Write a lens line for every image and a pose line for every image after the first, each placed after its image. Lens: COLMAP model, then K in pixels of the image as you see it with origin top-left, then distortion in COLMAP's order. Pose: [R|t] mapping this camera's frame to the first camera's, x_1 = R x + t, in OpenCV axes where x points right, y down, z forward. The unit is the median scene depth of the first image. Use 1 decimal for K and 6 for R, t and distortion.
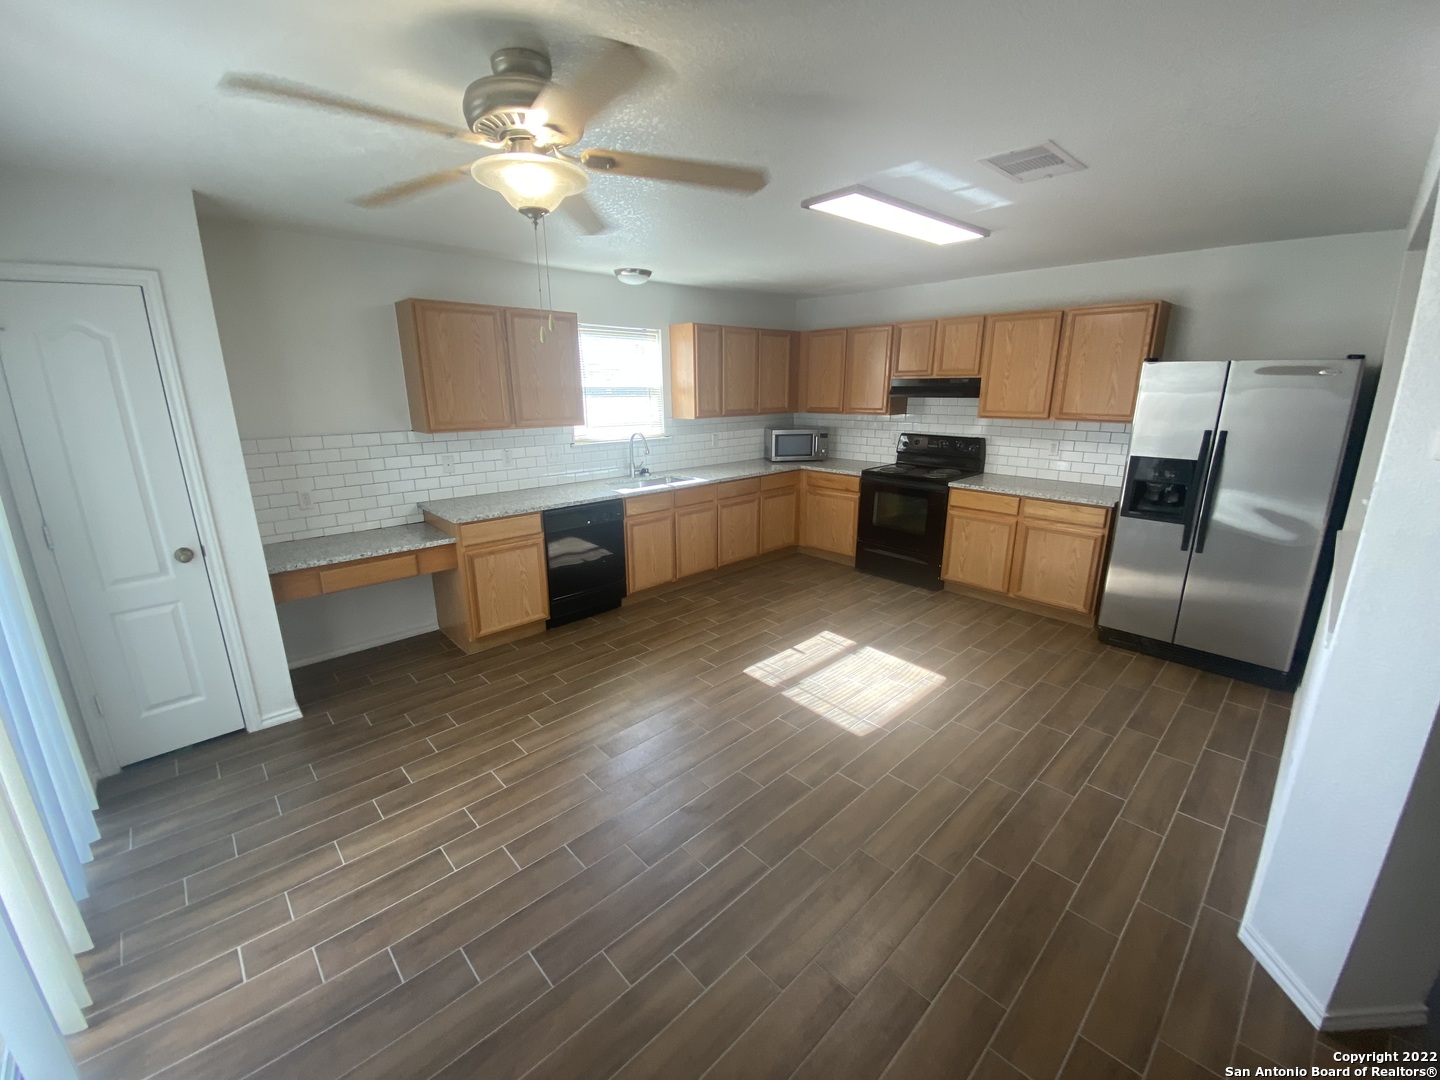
lens RADIAL K [[586.3, 0, 720.2], [0, 586.3, 534.5], [0, 0, 1]] dist [0.035209, -0.028692]
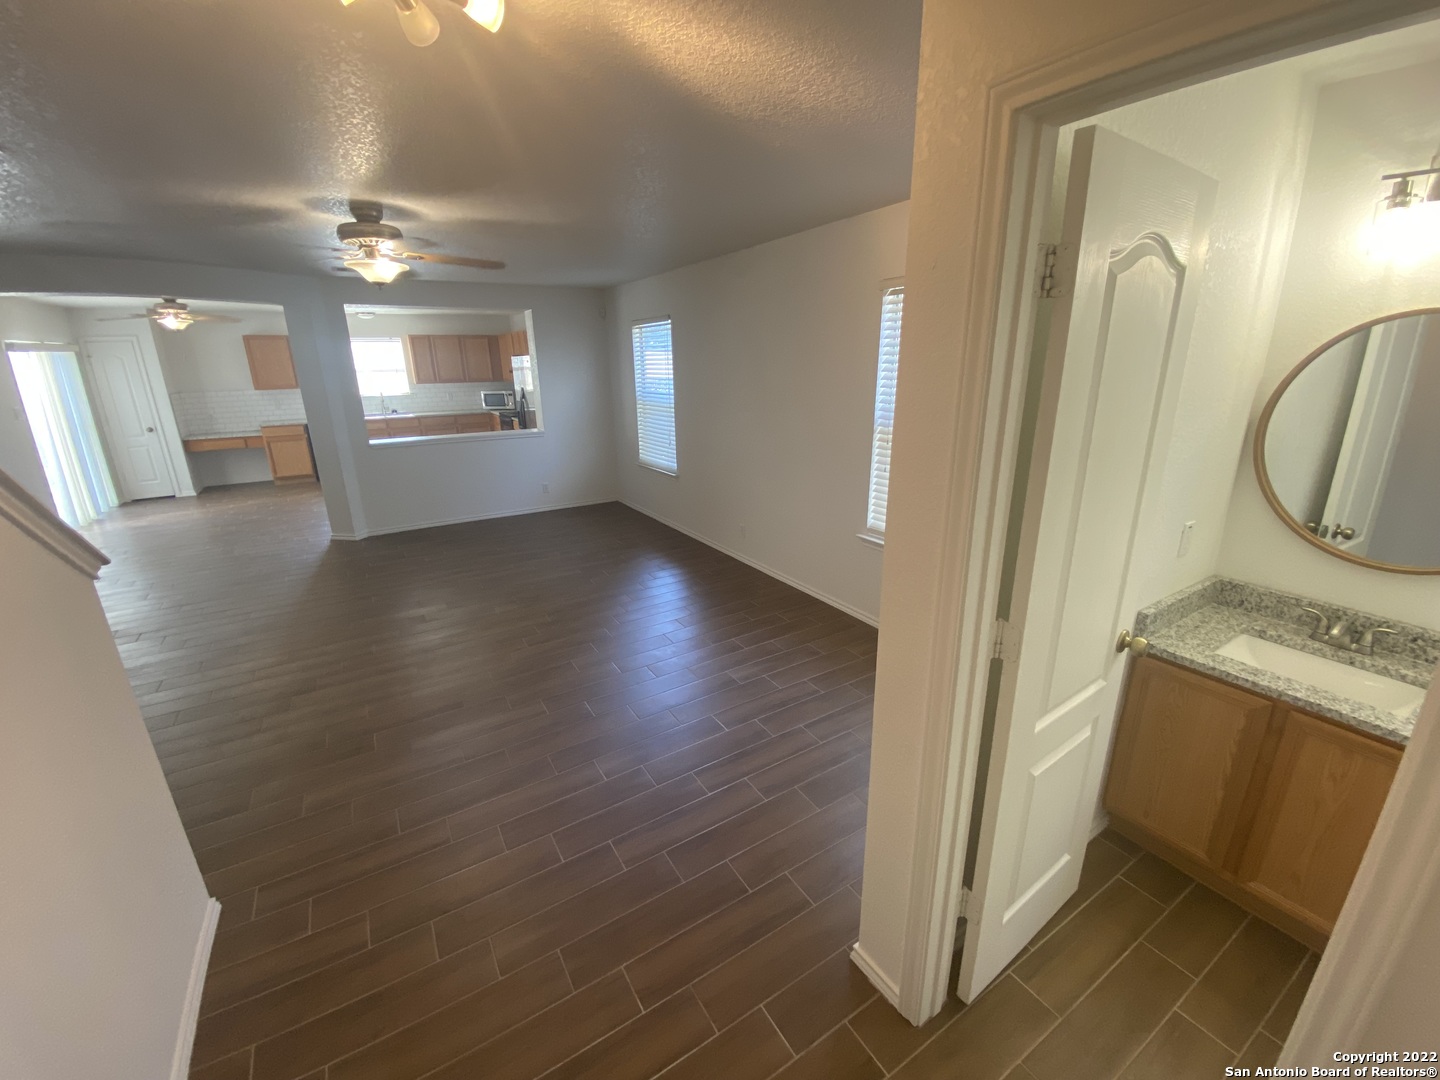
lens RADIAL K [[586.3, 0, 720.2], [0, 586.3, 534.5], [0, 0, 1]] dist [0.035209, -0.028692]
pose [[0.978555, 0.047739, -0.200378, 1.639517], [-0.039466, 0.998203, 0.045083, 0.203659], [0.202170, -0.036208, 0.978681, -0.876486]]
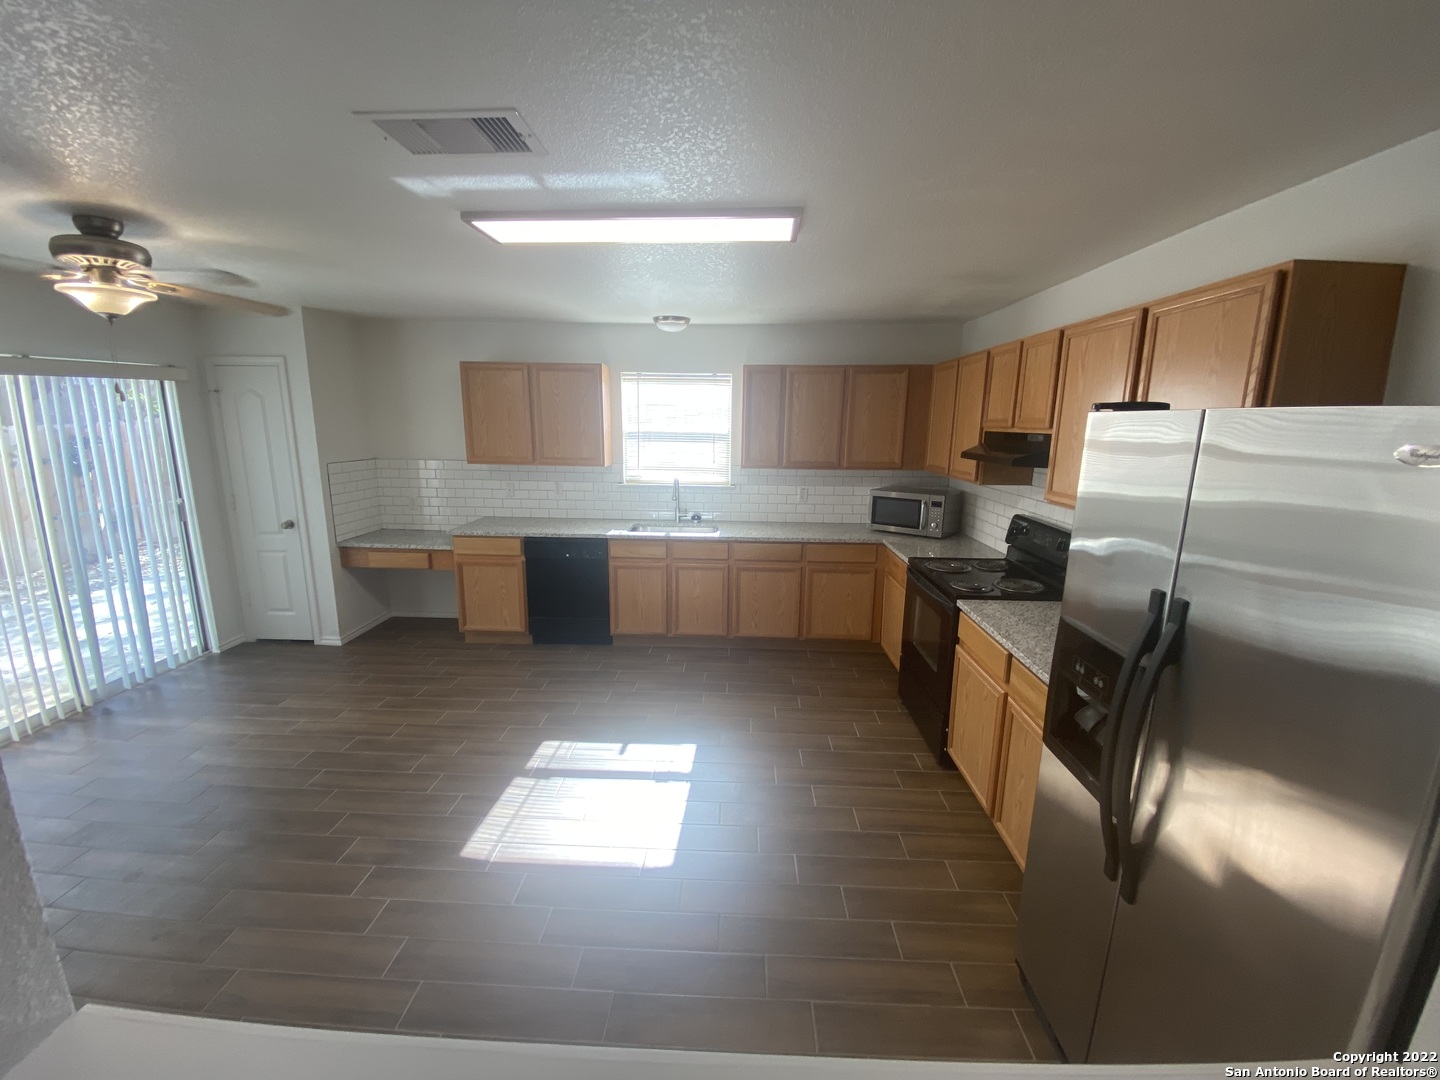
lens RADIAL K [[586.3, 0, 720.2], [0, 586.3, 534.5], [0, 0, 1]] dist [0.035209, -0.028692]
pose [[0.696936, 0.150637, -0.701134, 0.708067], [-0.194985, 0.980661, 0.016875, -0.129466], [0.690117, 0.124950, 0.712830, 0.422519]]
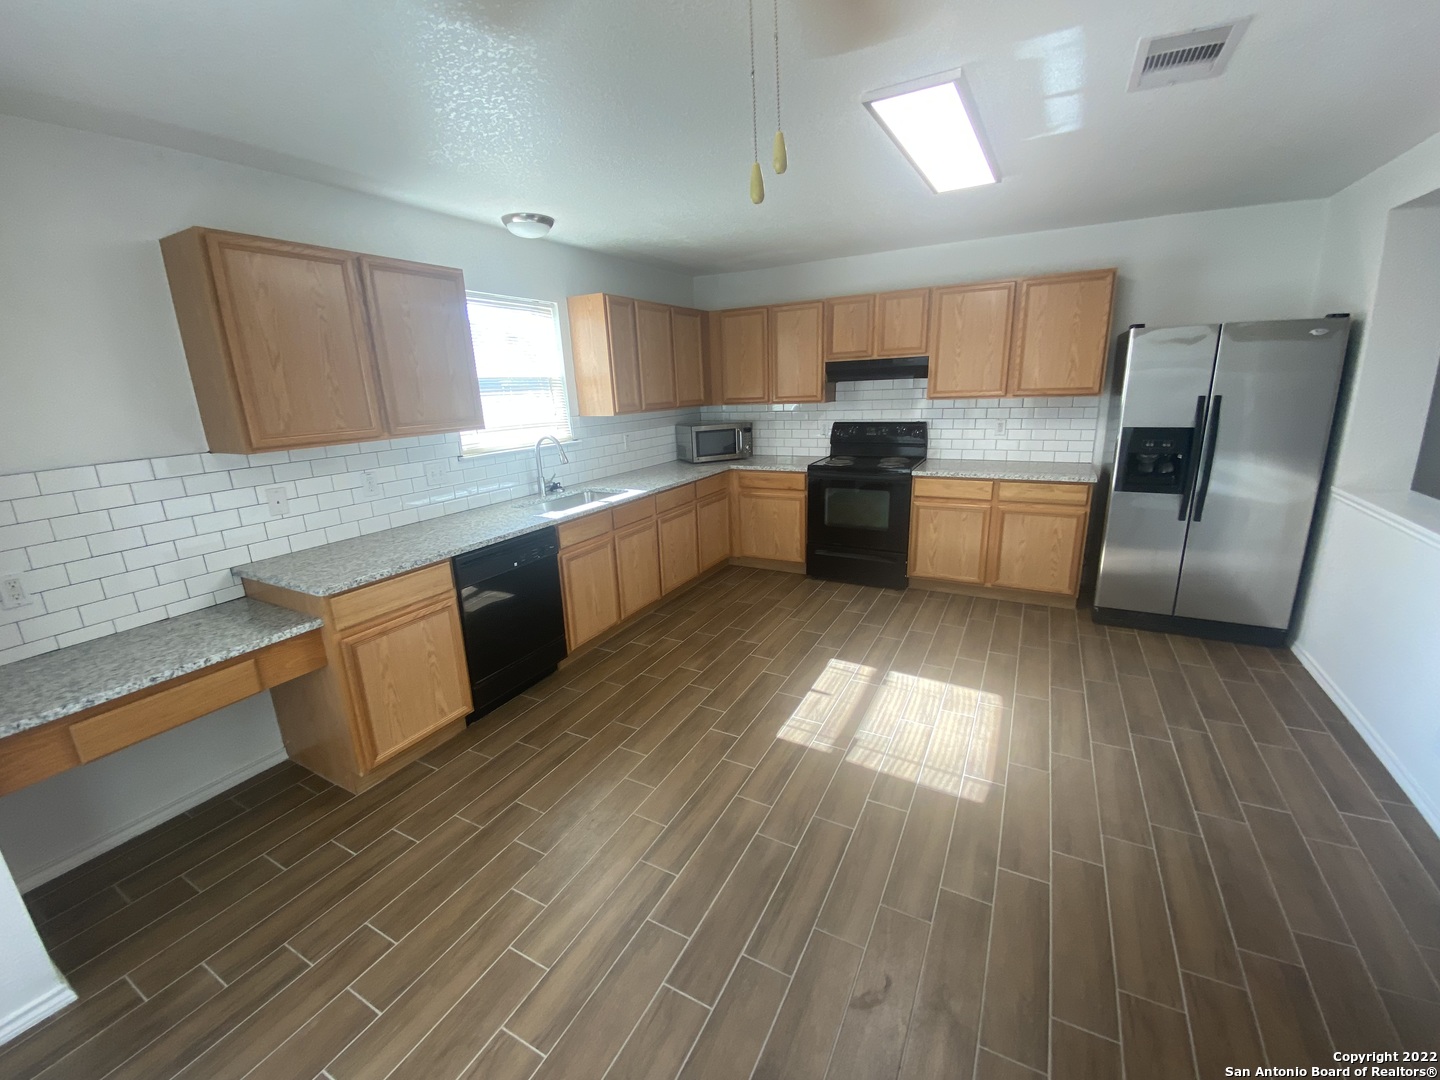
lens RADIAL K [[586.3, 0, 720.2], [0, 586.3, 534.5], [0, 0, 1]] dist [0.035209, -0.028692]
pose [[0.948437, -0.108101, 0.297963, -0.196576], [0.109529, 0.993912, 0.011952, -0.037913], [-0.297441, 0.021300, 0.954502, 0.245600]]
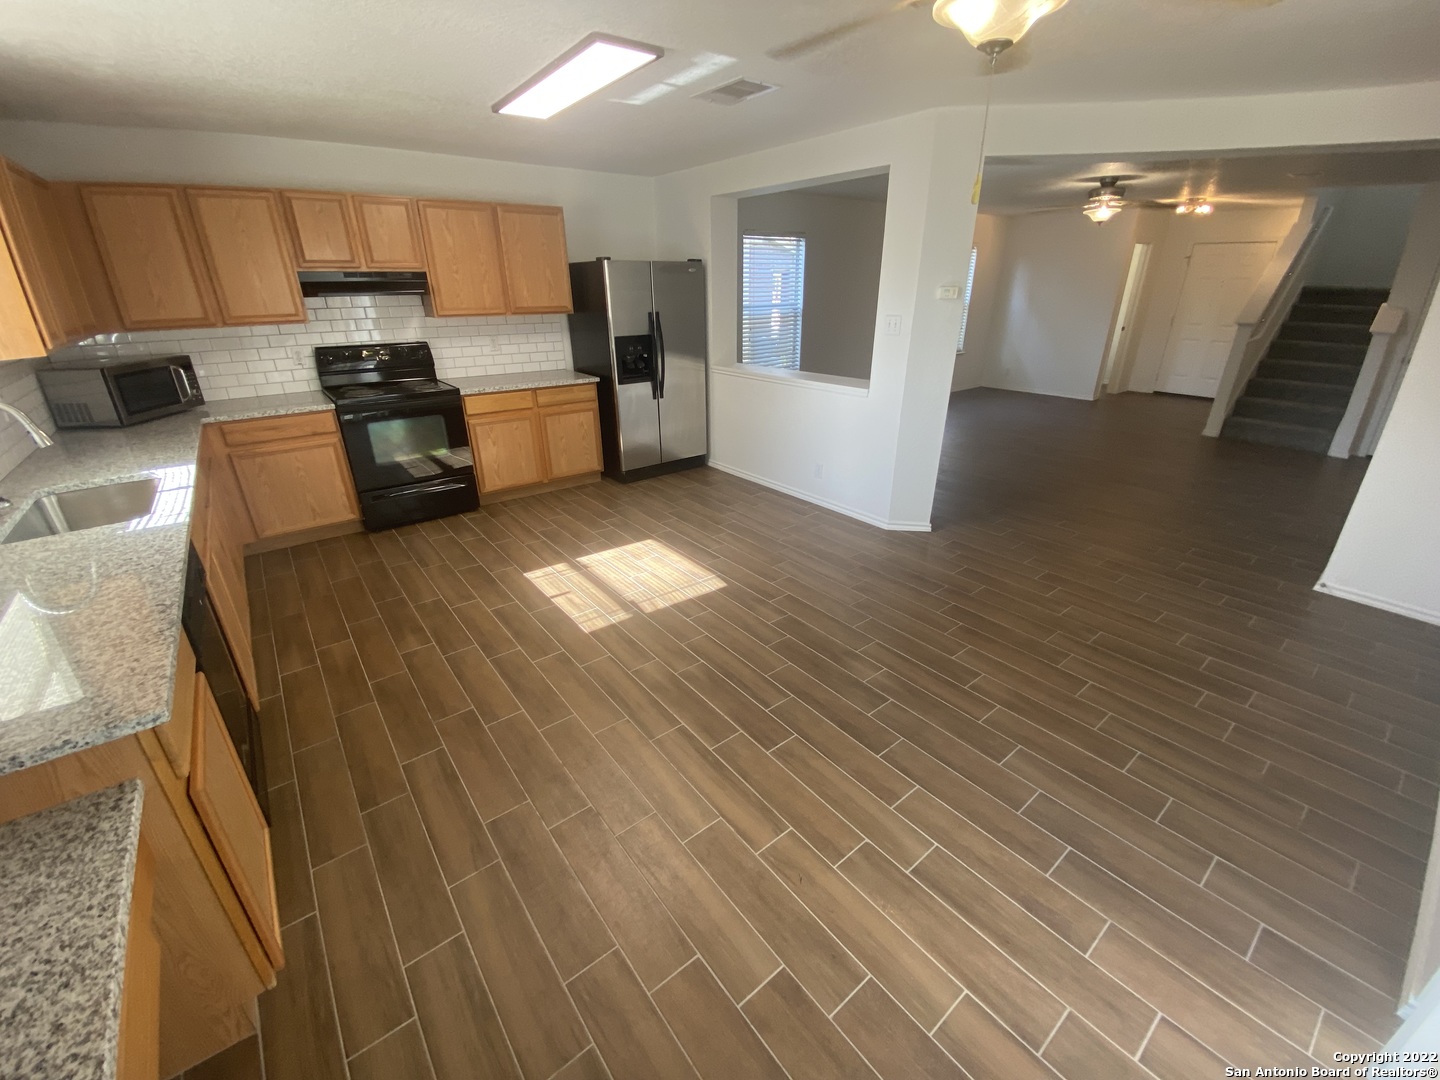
lens RADIAL K [[586.3, 0, 720.2], [0, 586.3, 534.5], [0, 0, 1]] dist [0.035209, -0.028692]
pose [[0.086250, -0.385291, 0.918755, -0.568658], [0.255282, 0.899951, 0.353440, -0.121089], [-0.963012, 0.204057, 0.175979, 0.548294]]
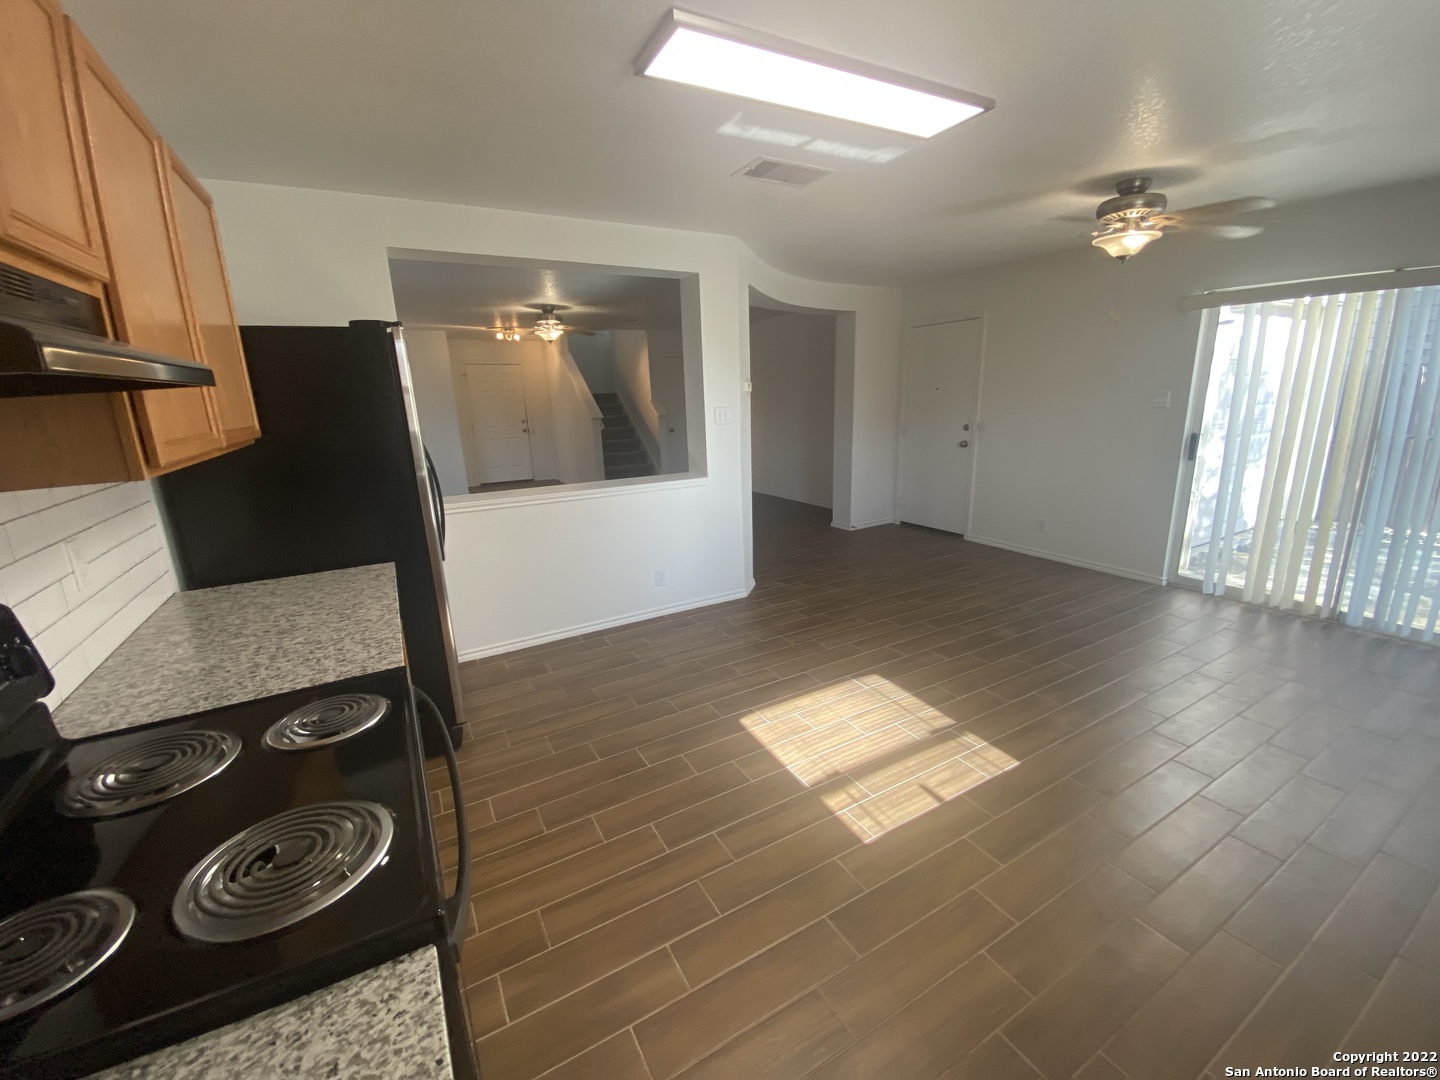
lens RADIAL K [[574.0, 0, 714.9], [0, 574.0, 536.0], [0, 0, 1]] dist [-0.001431, -0.020571]
pose [[-0.967040, -0.026198, 0.253274, 0.187255], [0.100120, 0.875449, 0.472827, -0.296227], [-0.234115, 0.482601, -0.843971, 1.297384]]
